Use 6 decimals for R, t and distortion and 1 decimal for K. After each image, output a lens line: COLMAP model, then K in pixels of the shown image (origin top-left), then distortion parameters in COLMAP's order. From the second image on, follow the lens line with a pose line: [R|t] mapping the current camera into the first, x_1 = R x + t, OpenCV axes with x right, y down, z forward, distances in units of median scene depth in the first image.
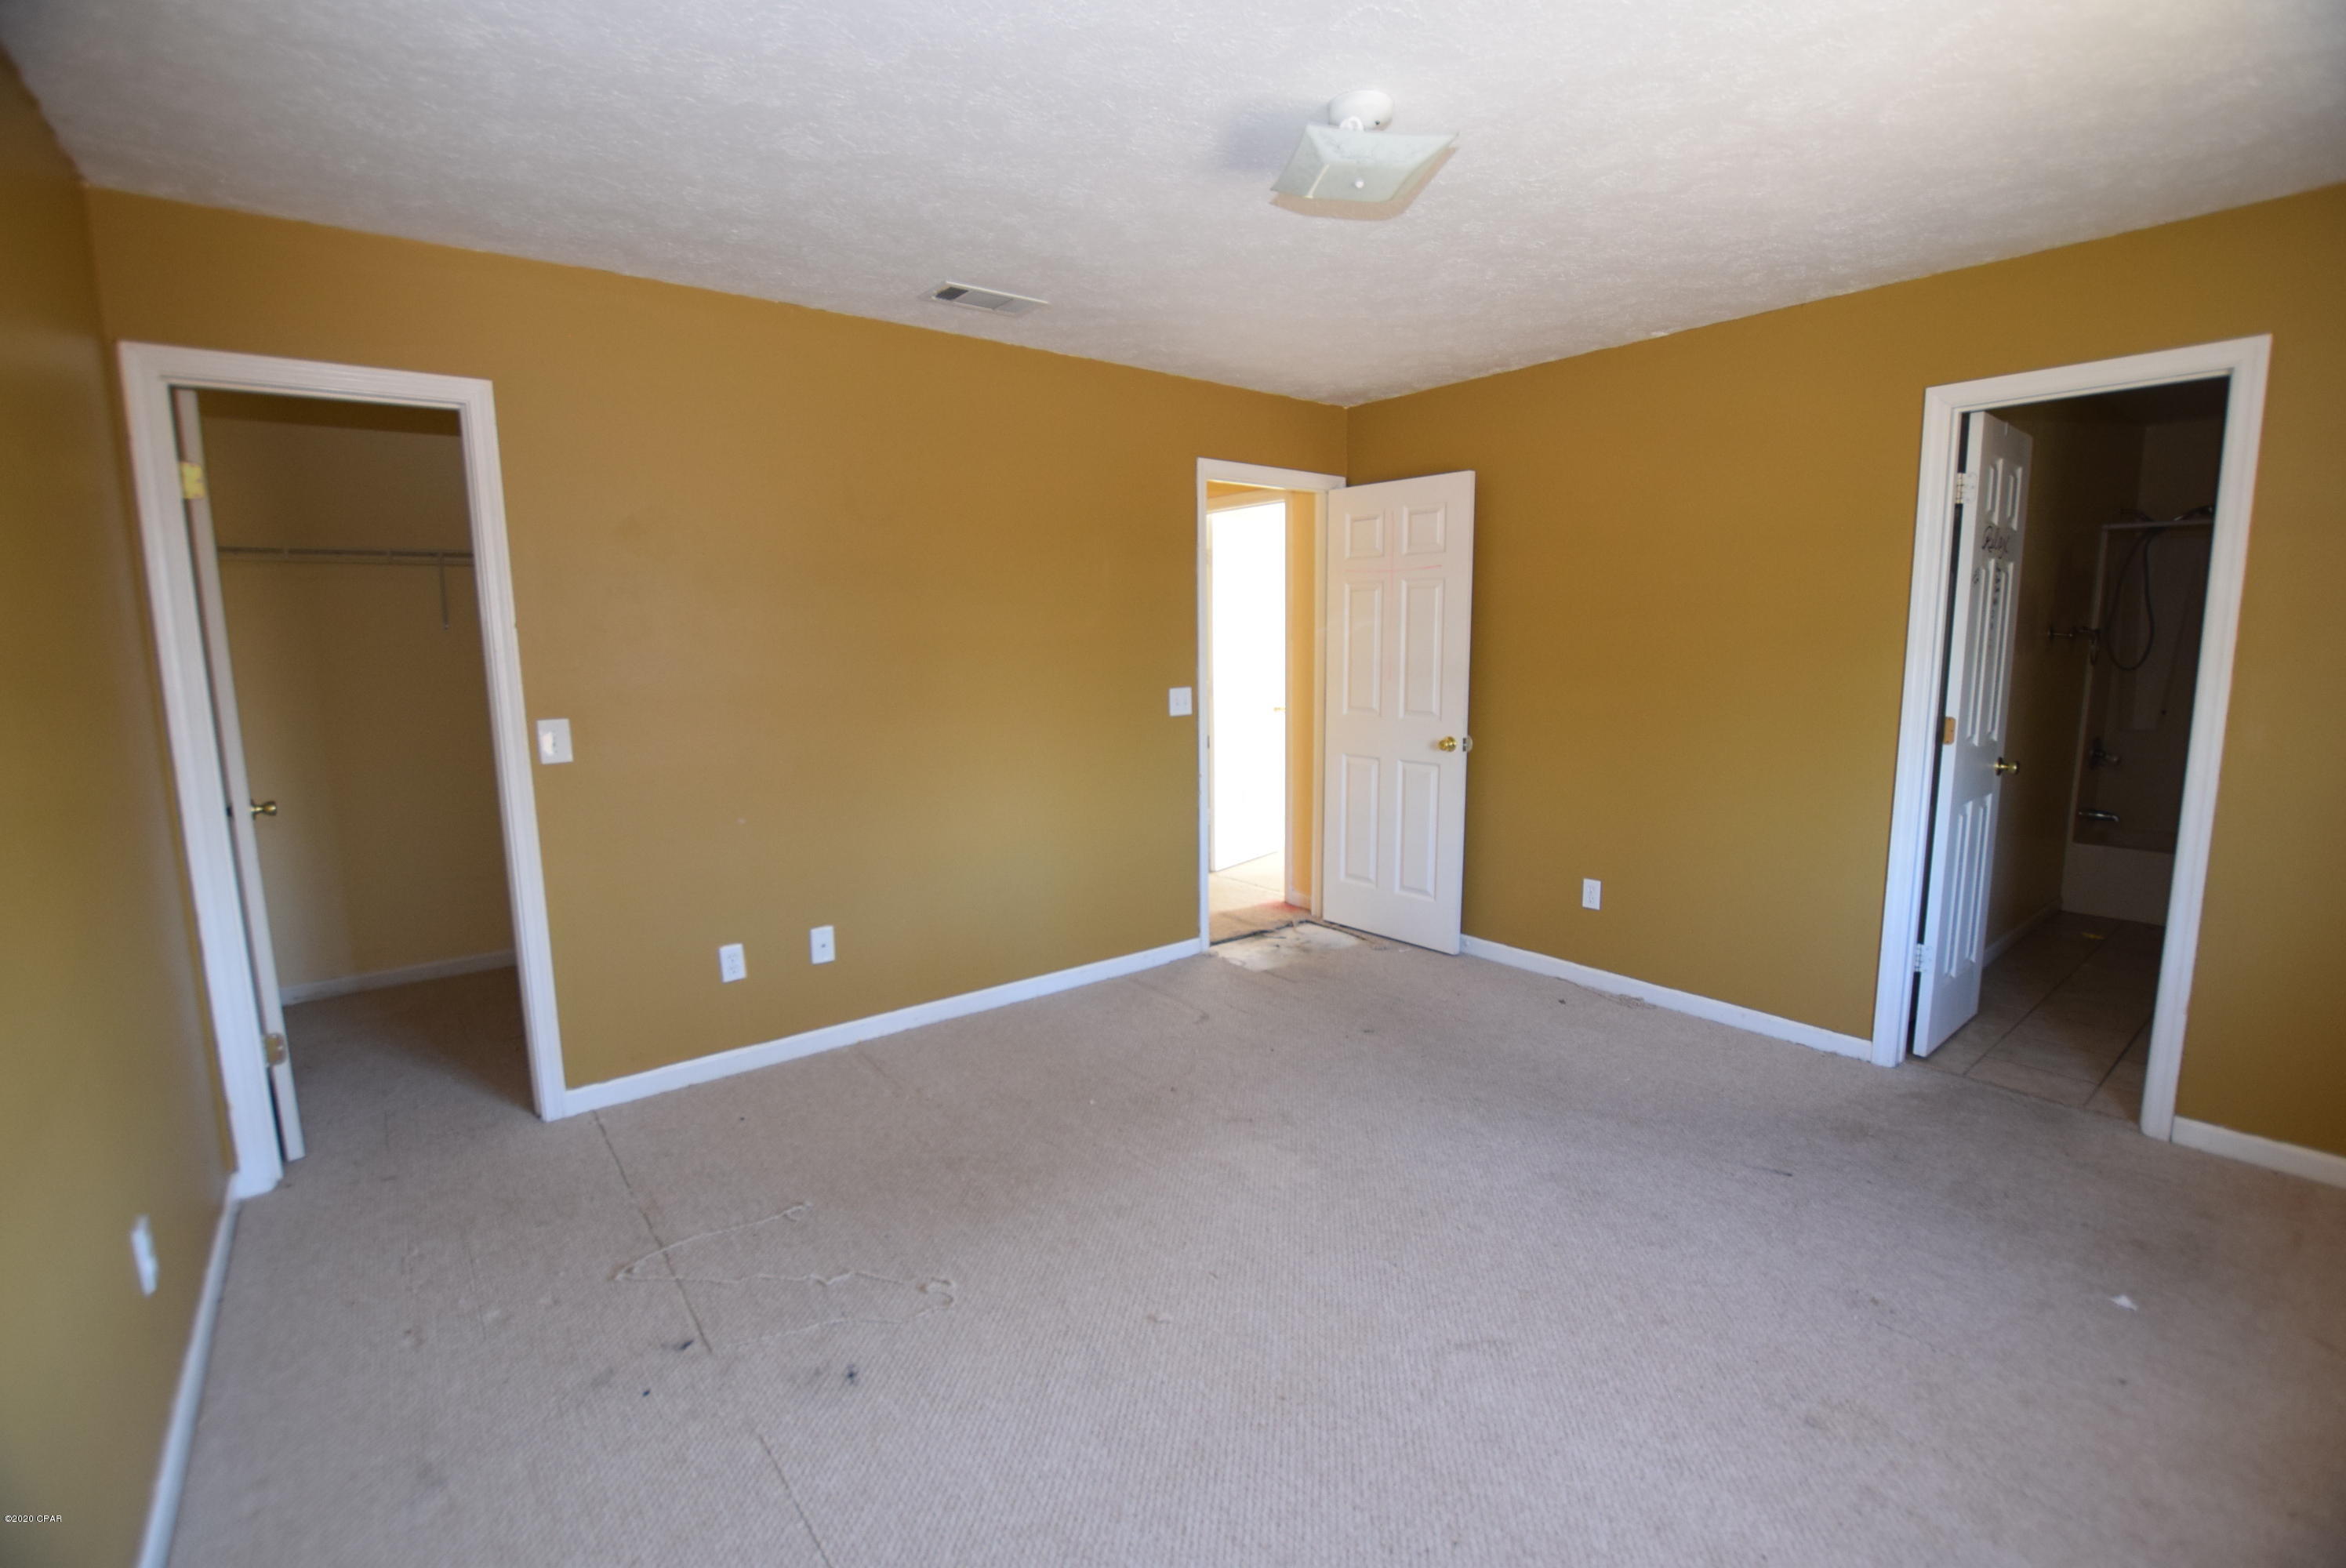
lens RADIAL K [[1029.2, 0, 1173.0], [0, 1029.2, 784.0], [0, 0, 1]] dist [-0.008302, 0.000201]
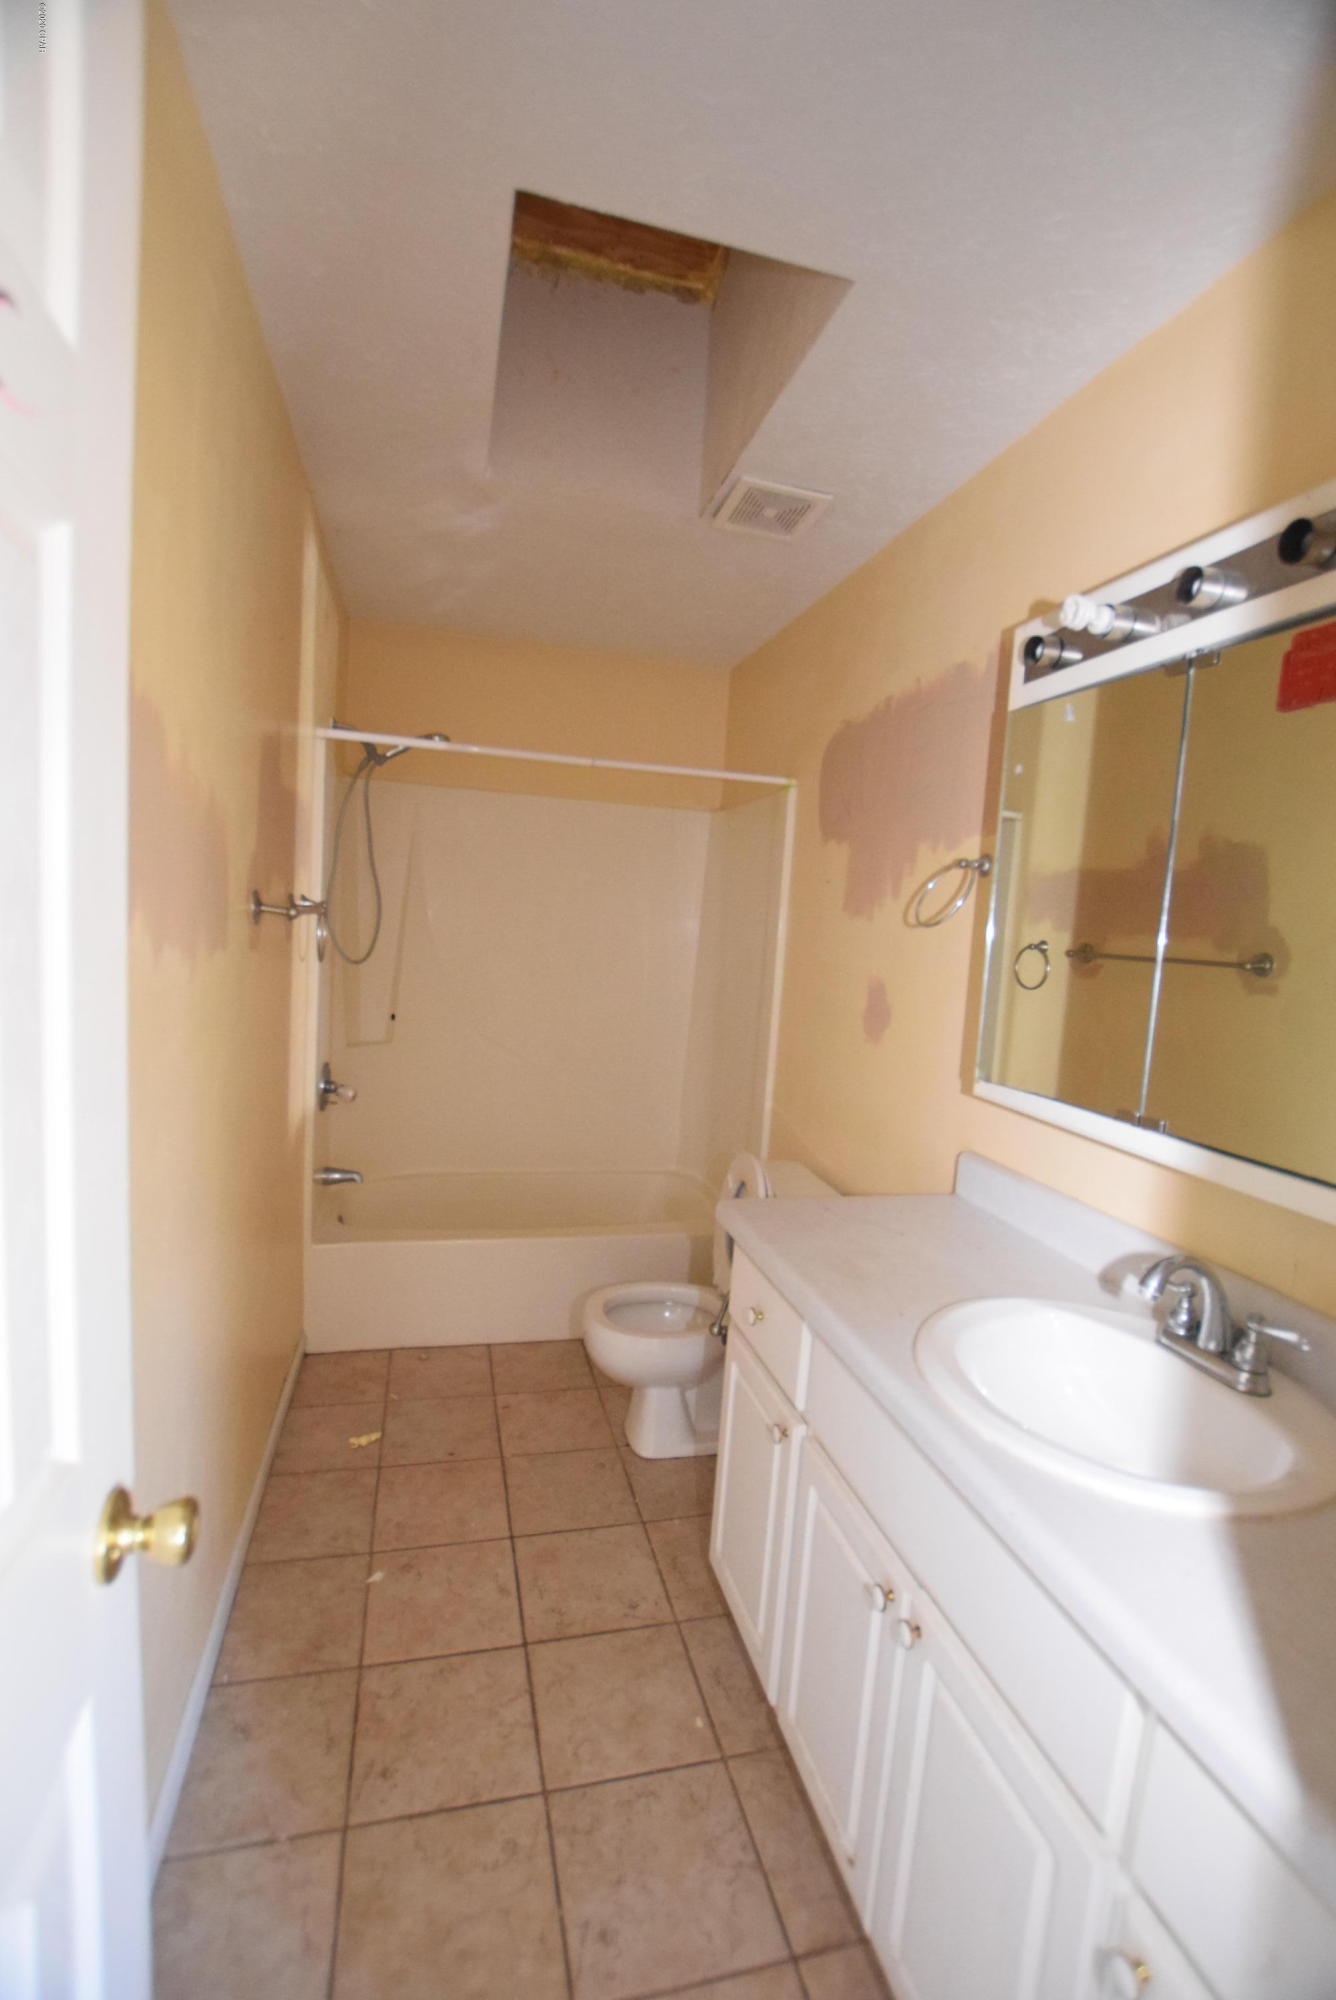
lens RADIAL K [[877.4, 0, 668.0], [0, 877.4, 1000.0], [0, 0, 1]] dist [-0.008302, 0.000201]
pose [[0.411885, -0.054103, 0.909628, 0.493270], [0.066915, 0.997337, 0.029020, -0.090937], [-0.908776, 0.048915, 0.414408, 0.576682]]
